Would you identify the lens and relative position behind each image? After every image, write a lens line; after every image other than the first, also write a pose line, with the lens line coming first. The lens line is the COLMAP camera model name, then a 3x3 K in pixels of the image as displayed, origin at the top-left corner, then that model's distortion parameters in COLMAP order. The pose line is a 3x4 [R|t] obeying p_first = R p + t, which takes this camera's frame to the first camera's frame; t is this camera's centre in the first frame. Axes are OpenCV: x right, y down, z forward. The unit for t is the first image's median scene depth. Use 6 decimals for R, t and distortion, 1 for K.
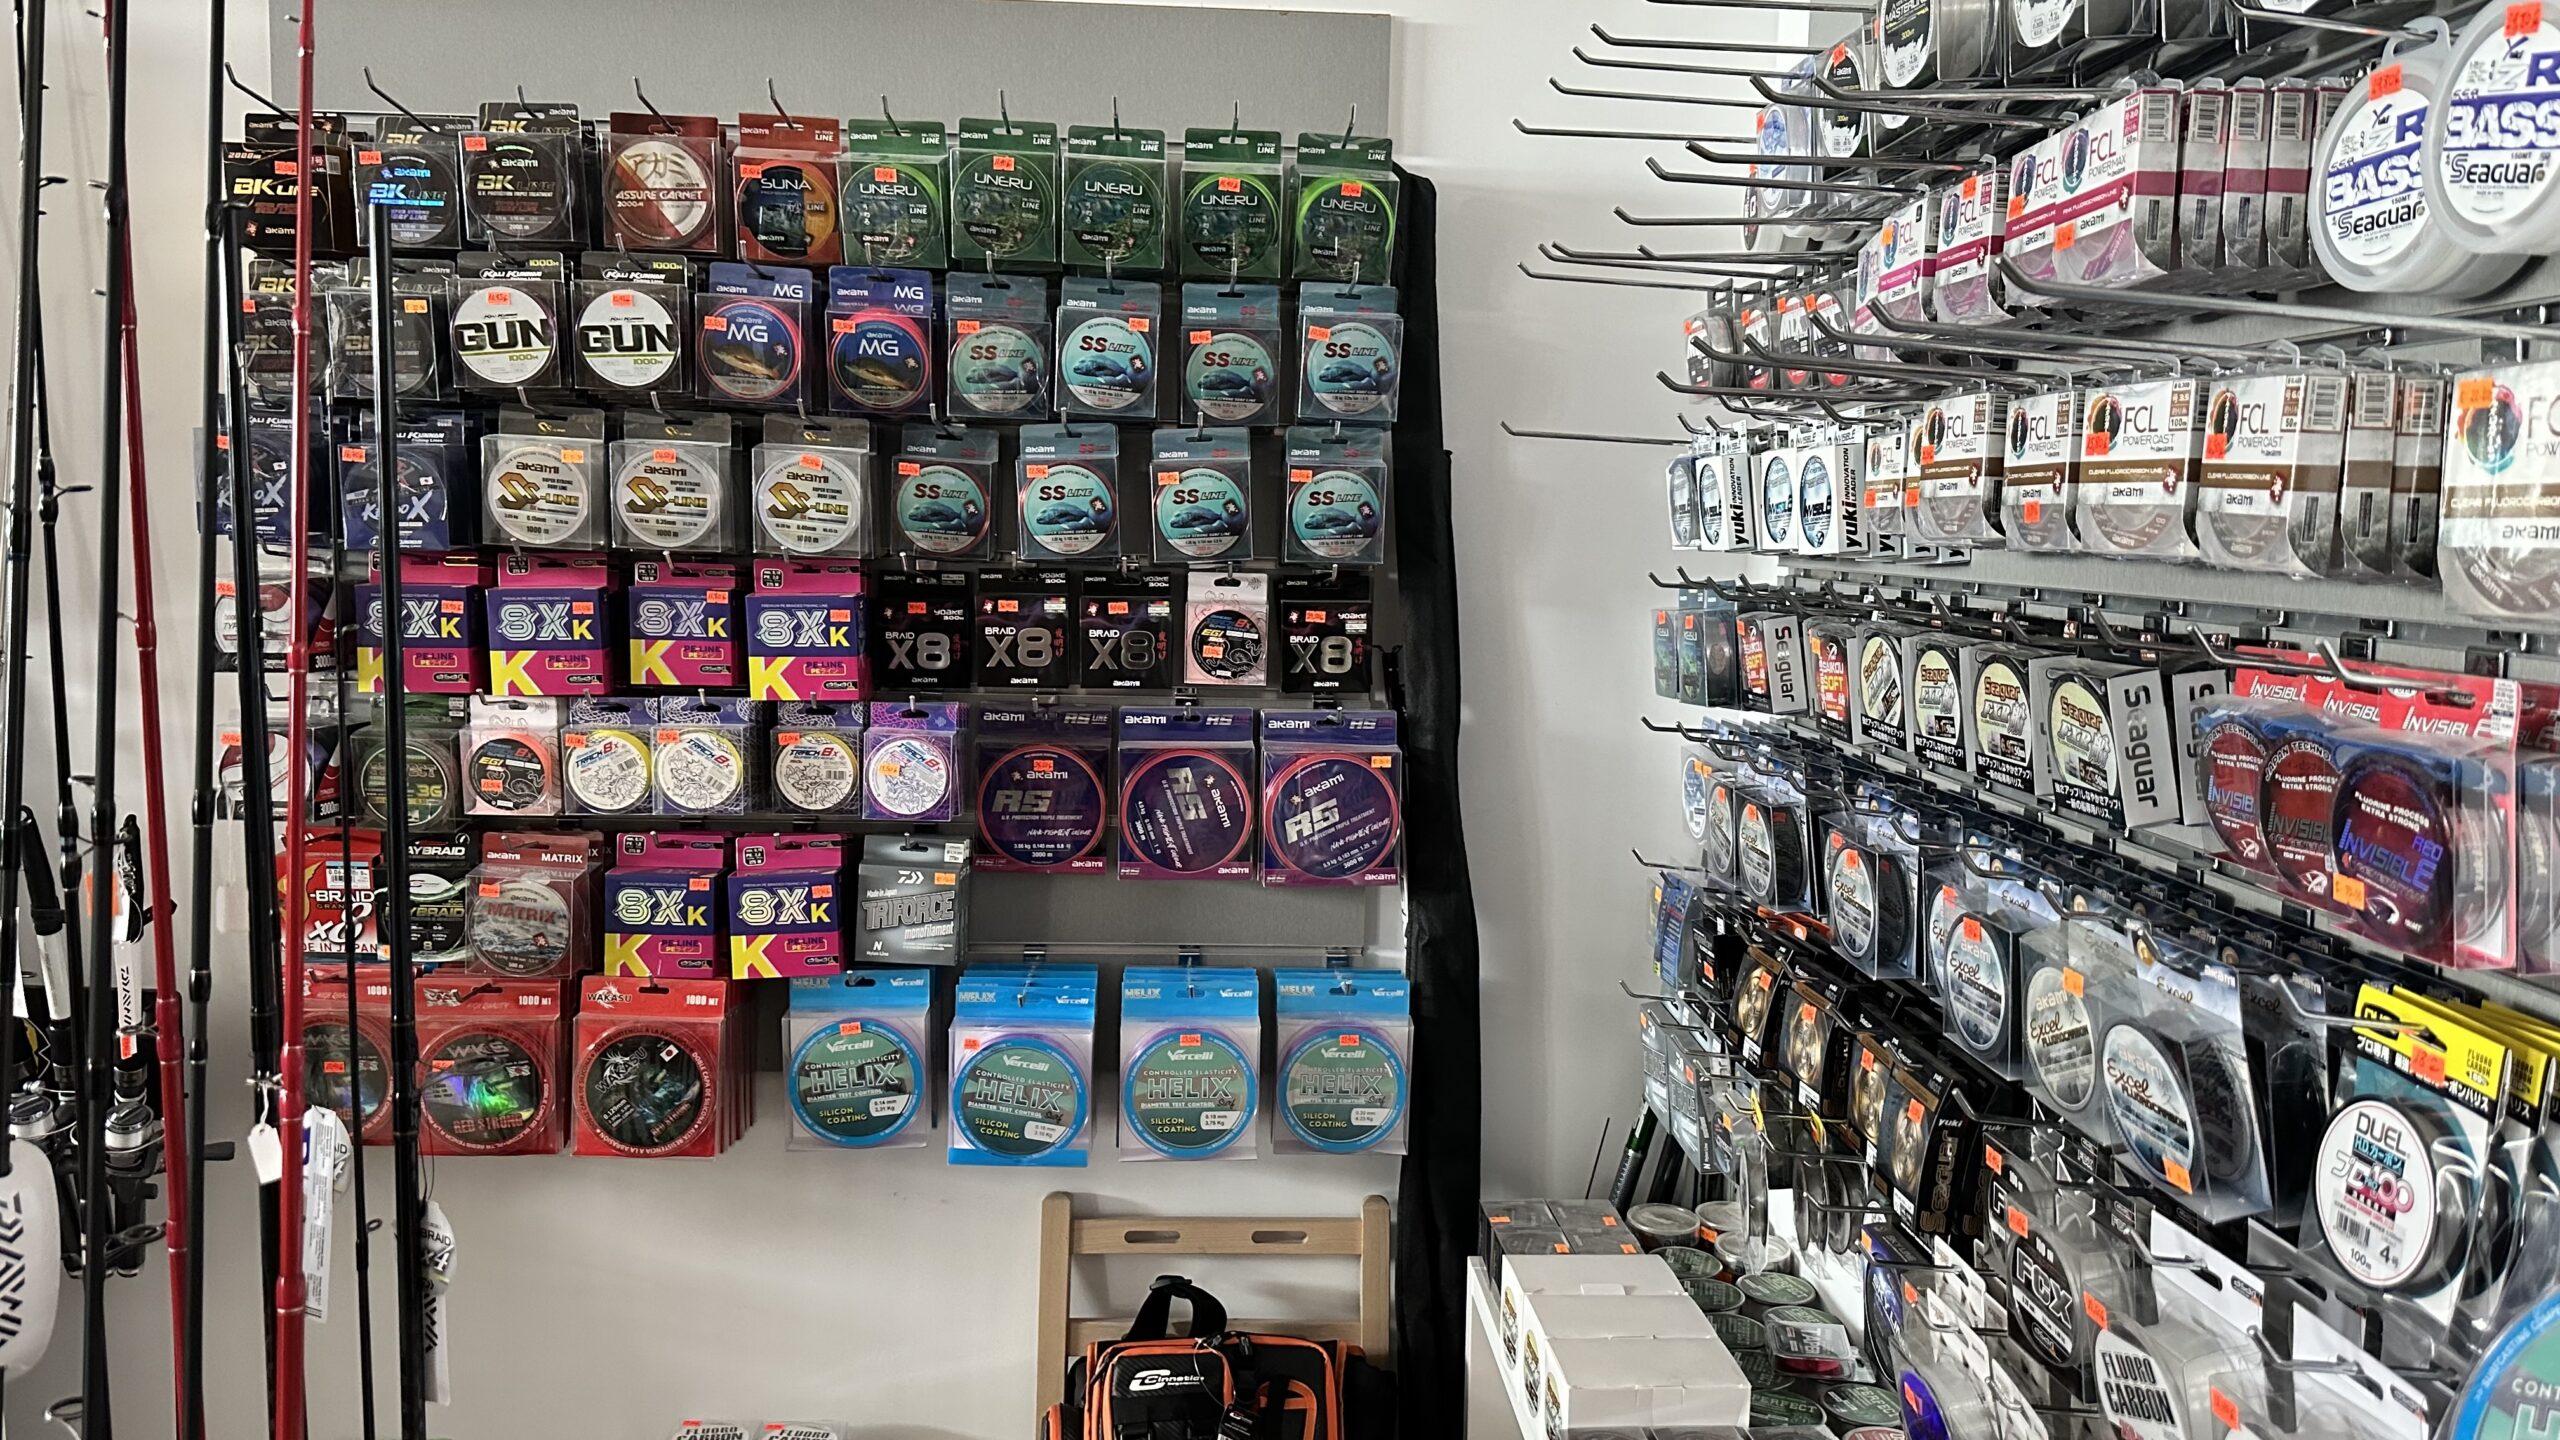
lens RADIAL K [[1780.3, 0, 1267.3], [0, 1780.3, 716.2], [0, 0, 1]] dist [0.052162, -0.045247]
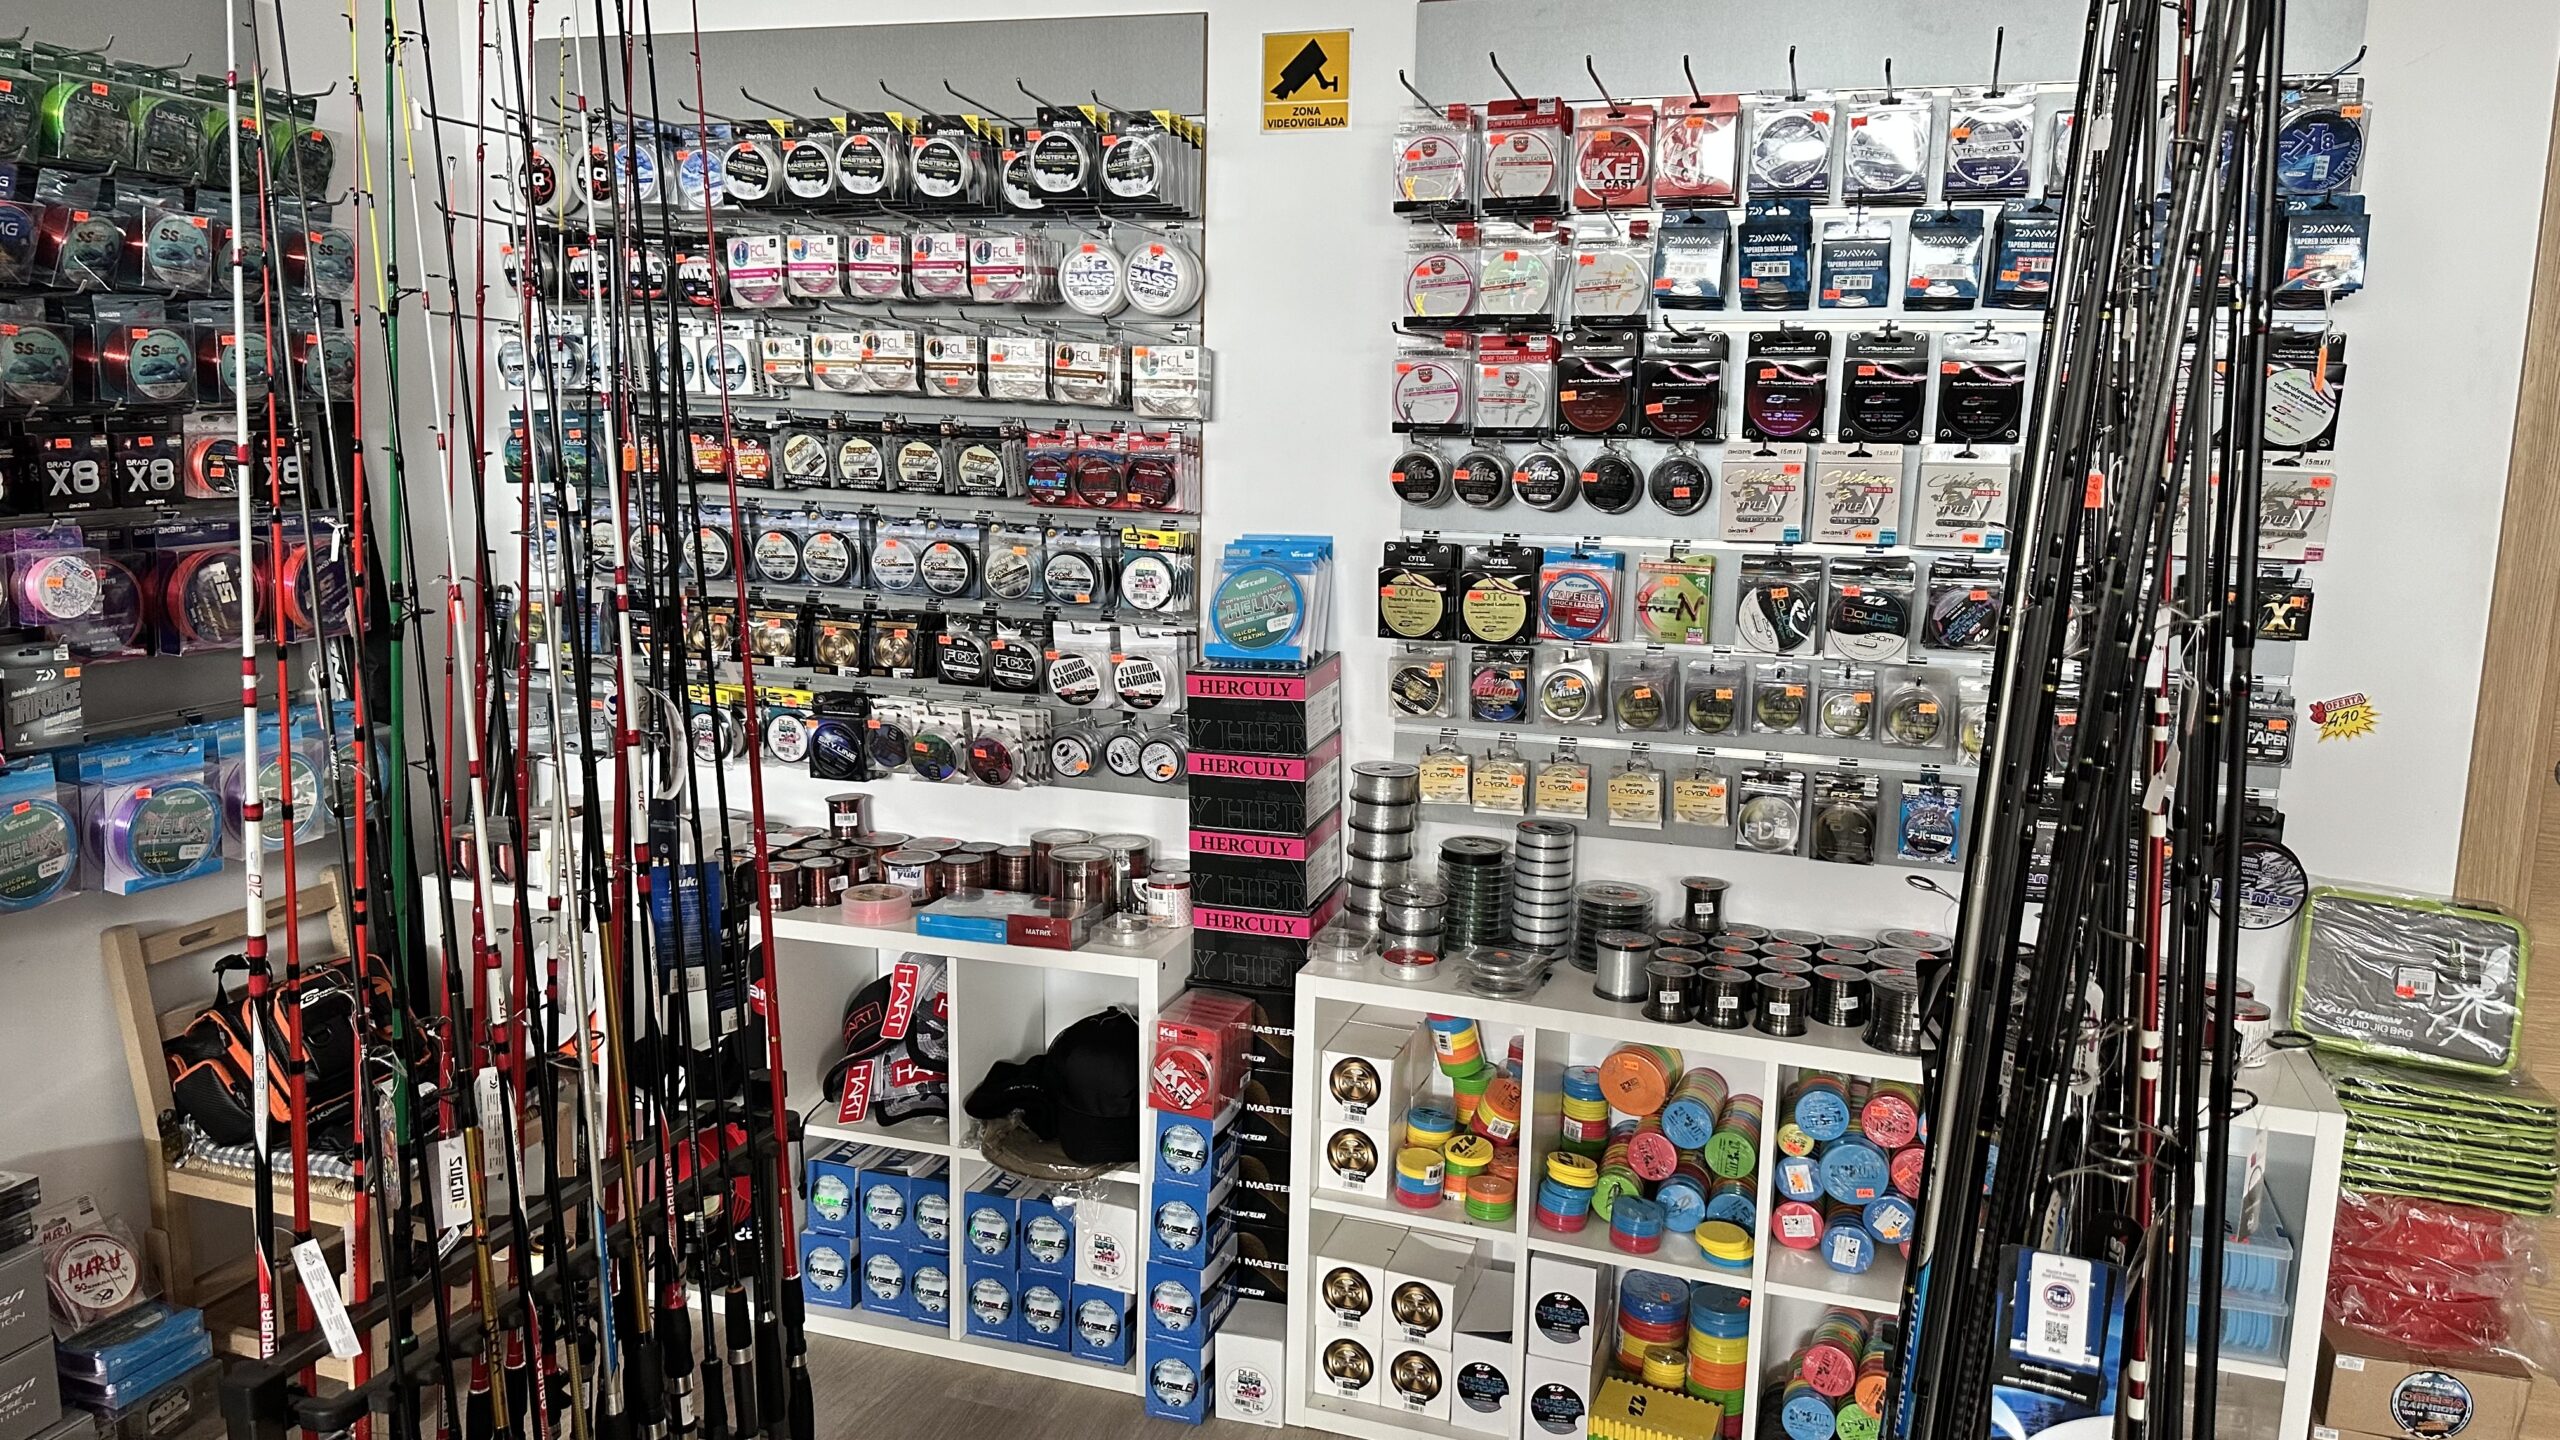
lens RADIAL K [[1780.3, 0, 1281.2], [0, 1780.3, 737.3], [0, 0, 1]] dist [0.052162, -0.045247]
pose [[0.403388, -0.197399, 0.893483, -0.983976], [0.084760, 0.980316, 0.178316, -0.015925], [-0.911095, 0.003801, 0.412179, -0.270128]]
